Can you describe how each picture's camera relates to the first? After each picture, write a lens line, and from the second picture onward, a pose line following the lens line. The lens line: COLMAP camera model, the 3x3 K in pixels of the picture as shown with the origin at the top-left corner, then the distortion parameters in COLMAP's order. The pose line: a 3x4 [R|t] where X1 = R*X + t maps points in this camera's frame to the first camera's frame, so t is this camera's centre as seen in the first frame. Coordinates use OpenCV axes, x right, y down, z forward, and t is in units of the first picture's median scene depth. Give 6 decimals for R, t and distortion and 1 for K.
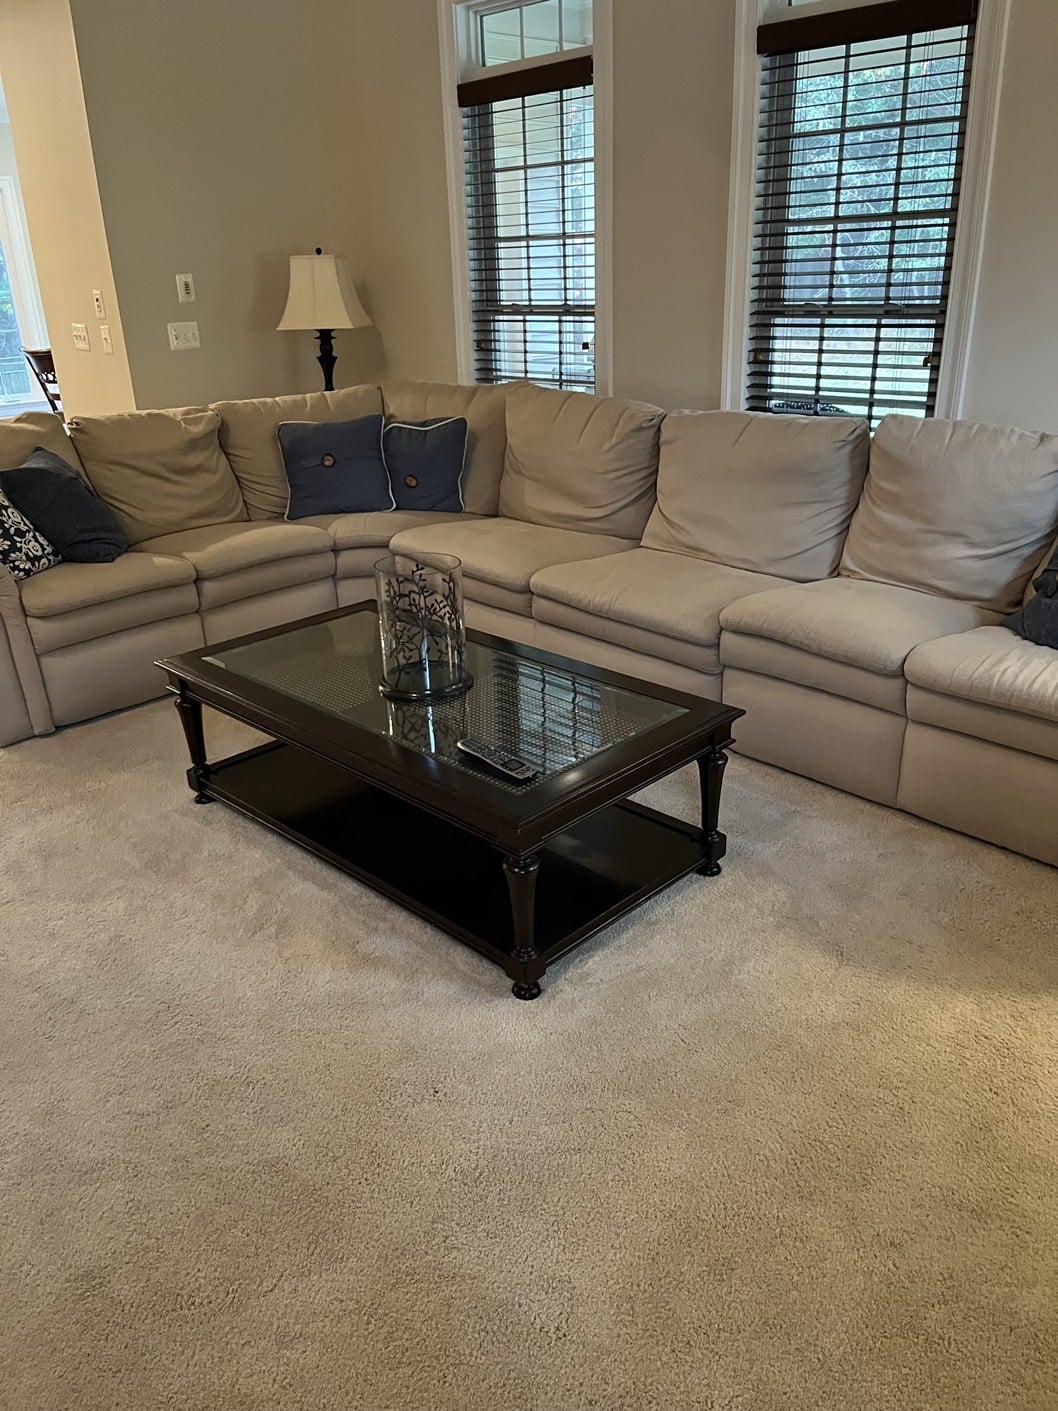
lens RADIAL K [[1066.9, 0, 529.1], [0, 1066.9, 705.8], [0, 0, 1]] dist [0.026500, -0.048031]
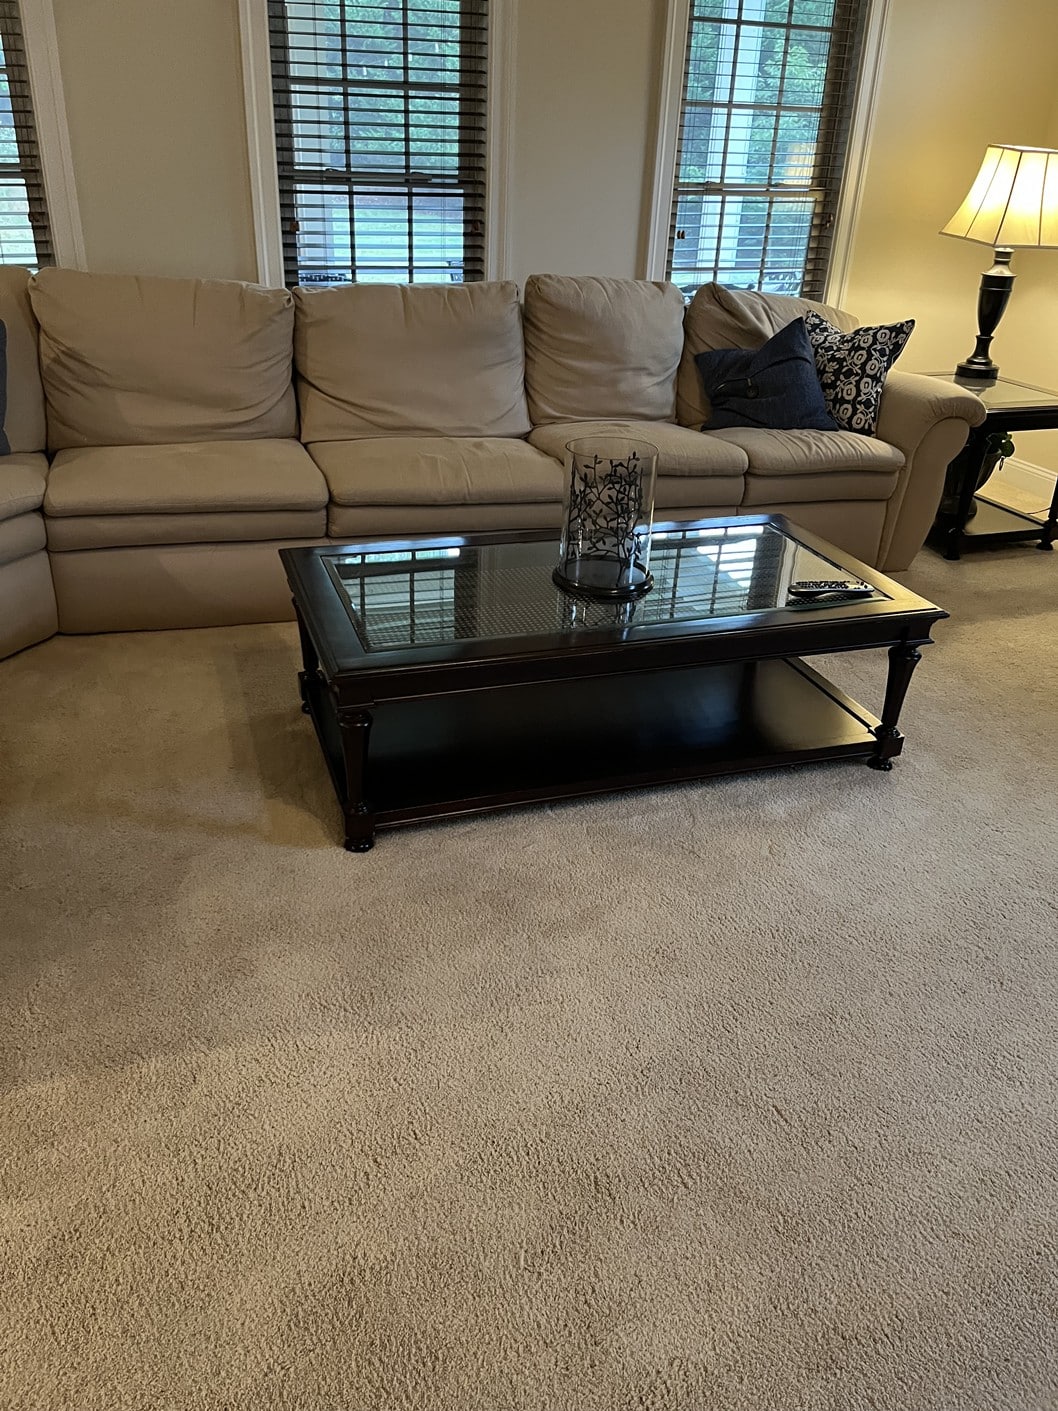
lens RADIAL K [[1066.9, 0, 524.2], [0, 1066.9, 701.6], [0, 0, 1]] dist [0.026500, -0.048031]
pose [[0.453626, -0.373411, 0.809190, -0.701929], [0.291395, 0.920225, 0.261295, -0.143465], [-0.842207, 0.117264, 0.526247, 0.426508]]
